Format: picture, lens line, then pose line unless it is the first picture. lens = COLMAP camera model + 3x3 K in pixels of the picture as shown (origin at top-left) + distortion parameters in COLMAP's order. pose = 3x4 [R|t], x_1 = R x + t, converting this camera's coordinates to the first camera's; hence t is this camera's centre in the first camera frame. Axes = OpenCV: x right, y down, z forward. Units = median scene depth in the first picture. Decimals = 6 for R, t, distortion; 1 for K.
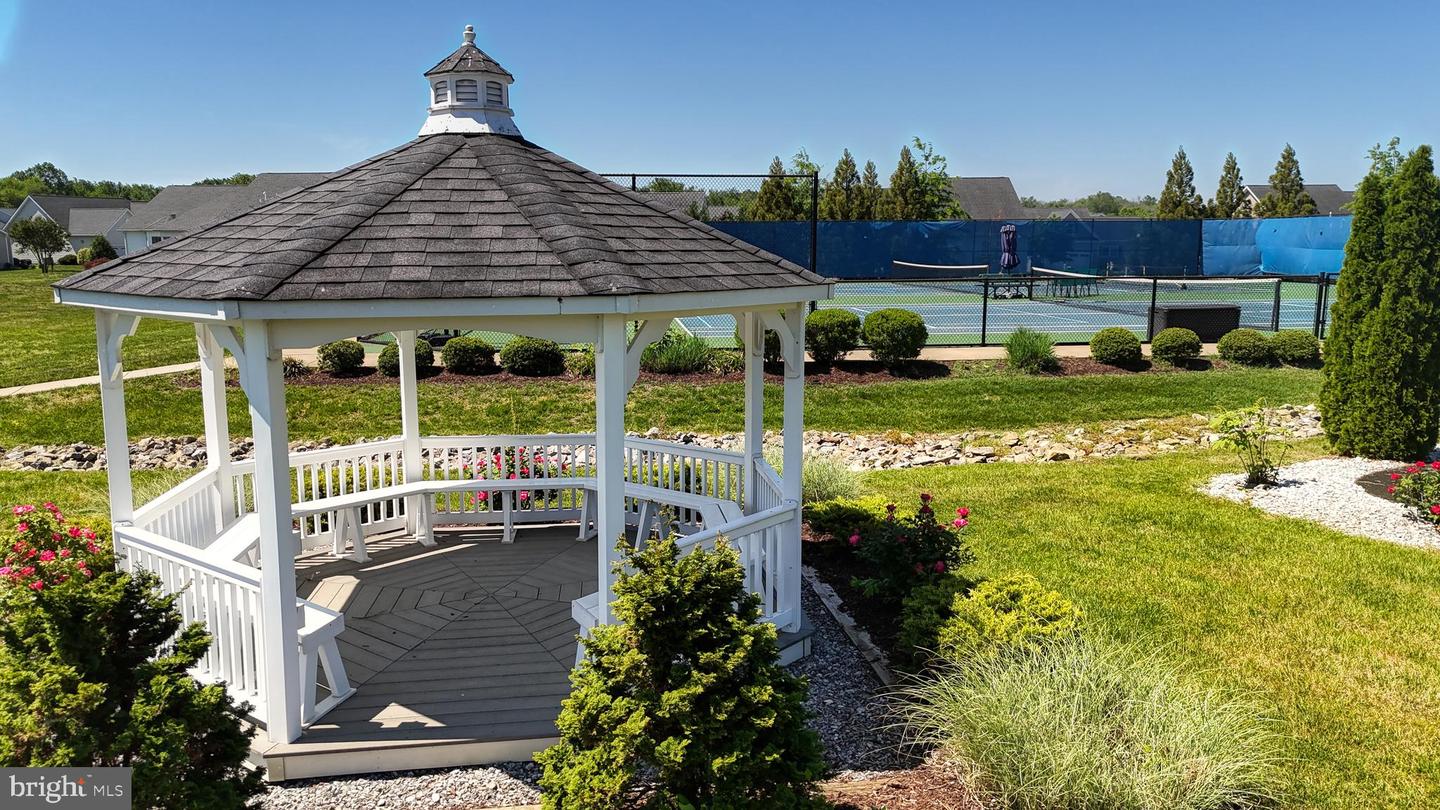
lens RADIAL K [[1064.5, 0, 720.0], [0, 1064.5, 405.0], [0, 0, 1]] dist [0.077044, -0.081630]
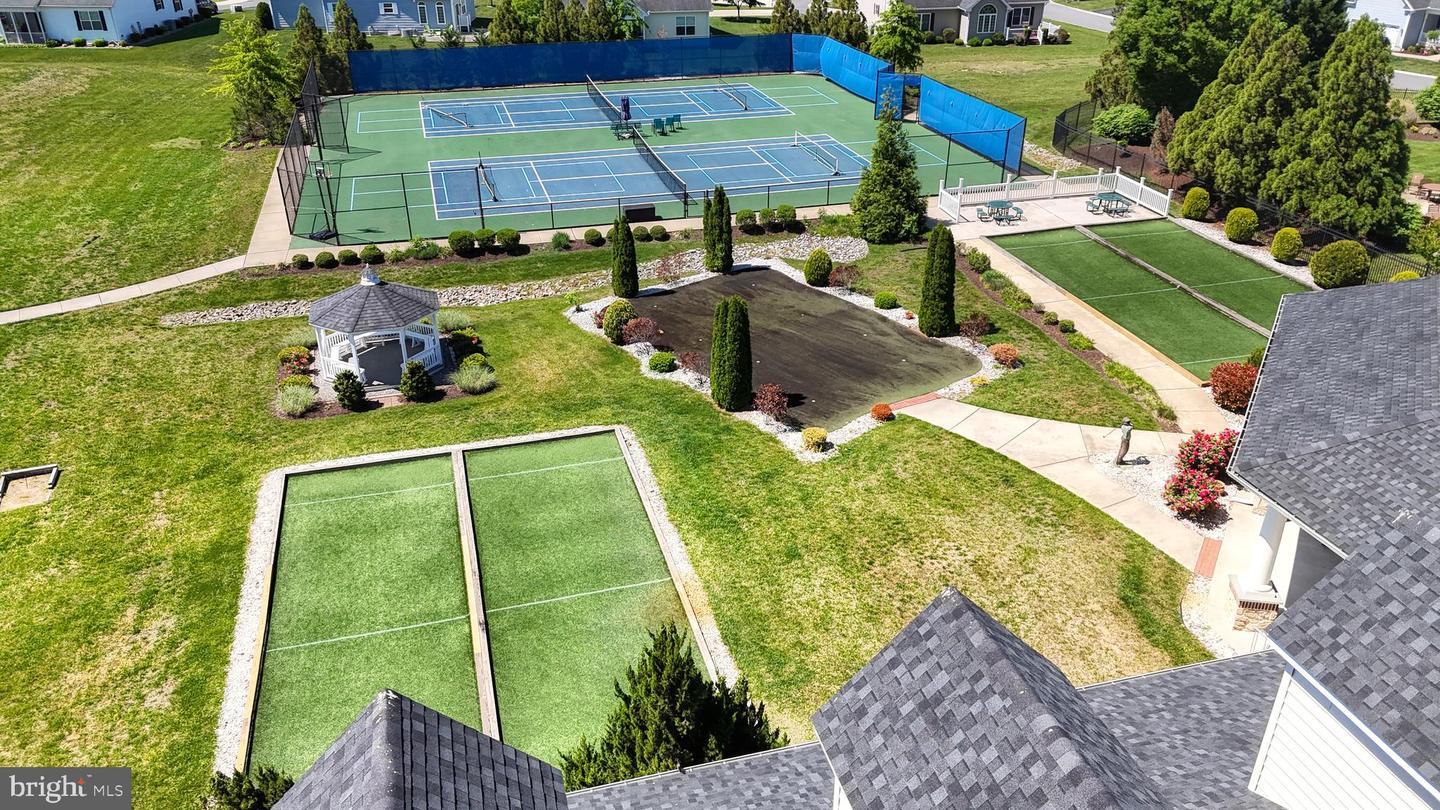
lens RADIAL K [[1064.5, 0, 720.0], [0, 1064.5, 405.0], [0, 0, 1]] dist [0.077044, -0.081630]
pose [[0.985896, -0.075359, 0.149432, 0.259319], [0.023181, 0.945768, 0.324015, -0.544761], [-0.165746, -0.315981, 0.934176, -1.811538]]
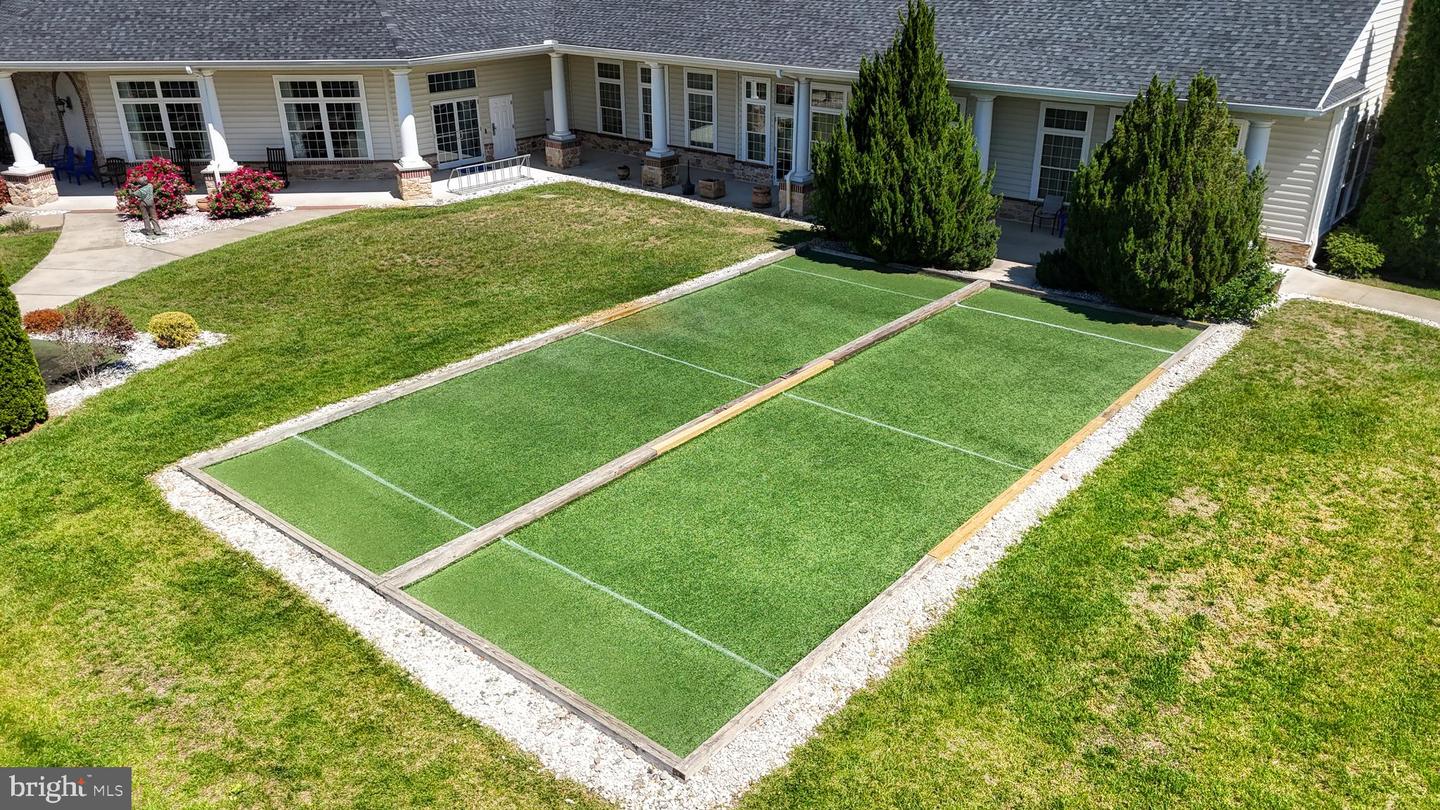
lens RADIAL K [[1064.5, 0, 720.0], [0, 1064.5, 405.0], [0, 0, 1]] dist [0.077044, -0.081630]
pose [[-0.694739, -0.288455, 0.658886, -0.538170], [0.116426, 0.858878, 0.498771, -0.330974], [-0.709777, 0.423228, -0.563112, 0.175940]]
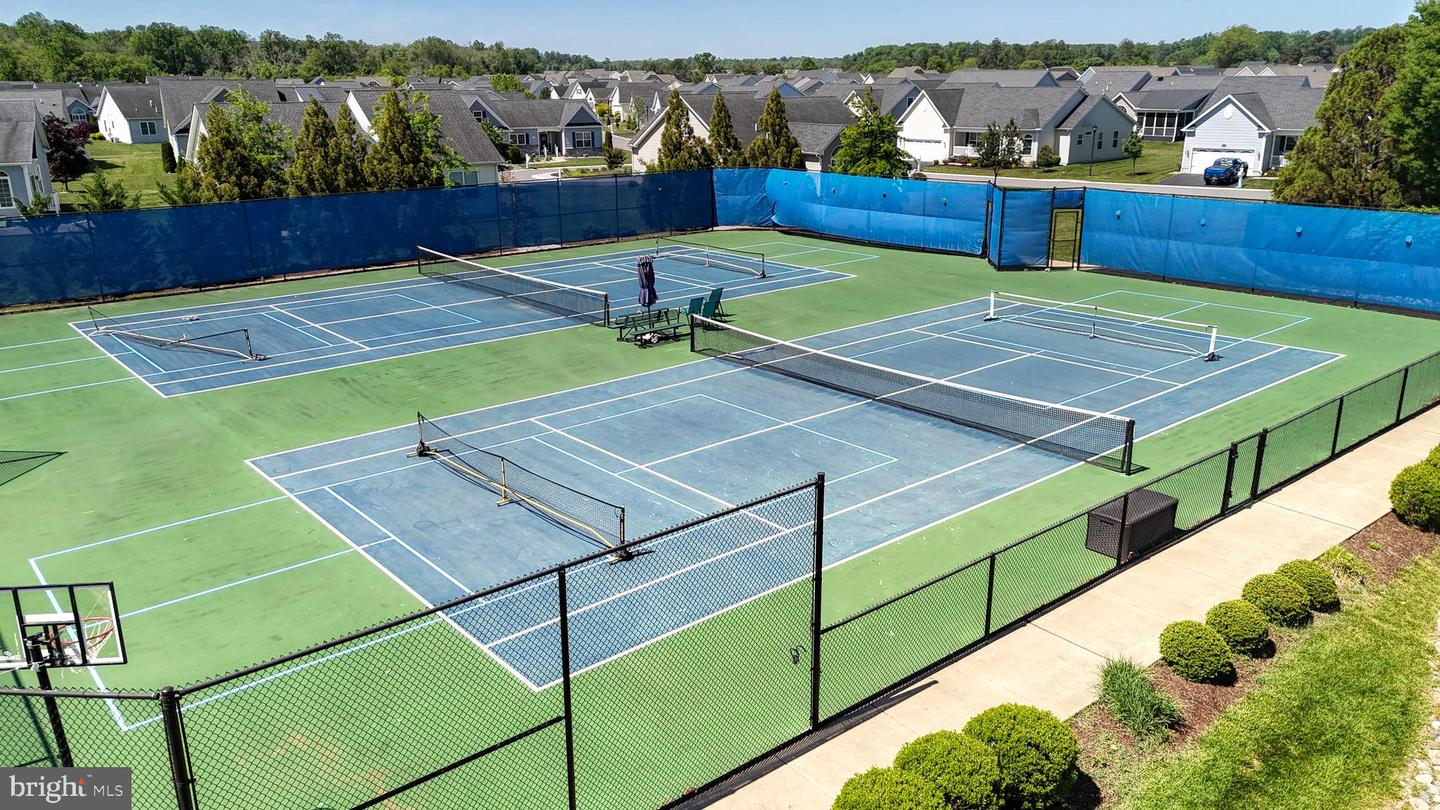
lens RADIAL K [[1064.5, 0, 720.0], [0, 1064.5, 405.0], [0, 0, 1]] dist [0.077044, -0.081630]
pose [[0.828586, -0.168243, 0.533985, -0.295971], [0.091698, 0.981682, 0.167010, -0.398142], [-0.552302, -0.089416, 0.828835, 0.601213]]
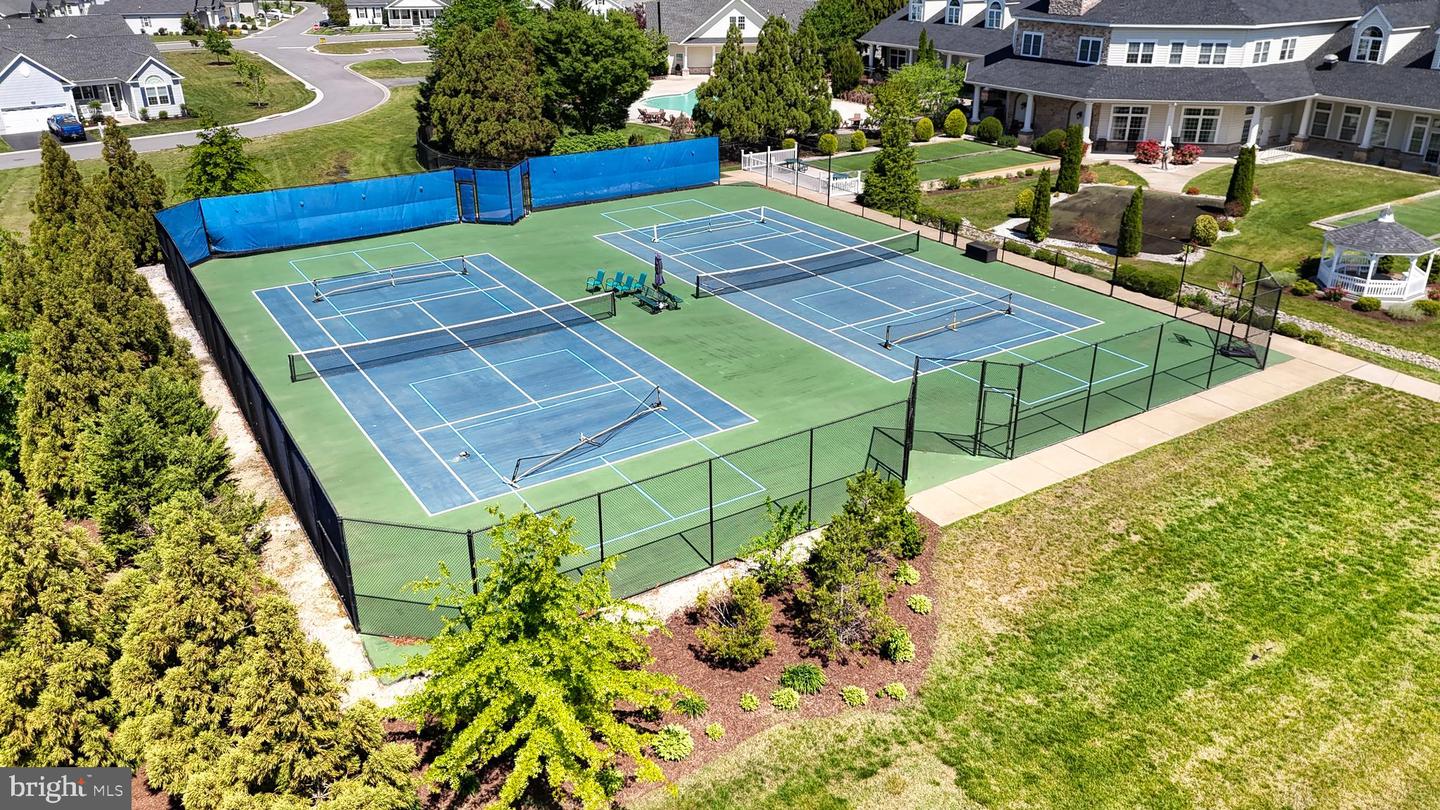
lens RADIAL K [[1064.5, 0, 720.0], [0, 1064.5, 405.0], [0, 0, 1]] dist [0.077044, -0.081630]
pose [[-0.449713, -0.359492, 0.817633, -1.758994], [0.143407, 0.874487, 0.463365, -1.214881], [-0.881585, 0.325635, -0.341714, 2.980714]]
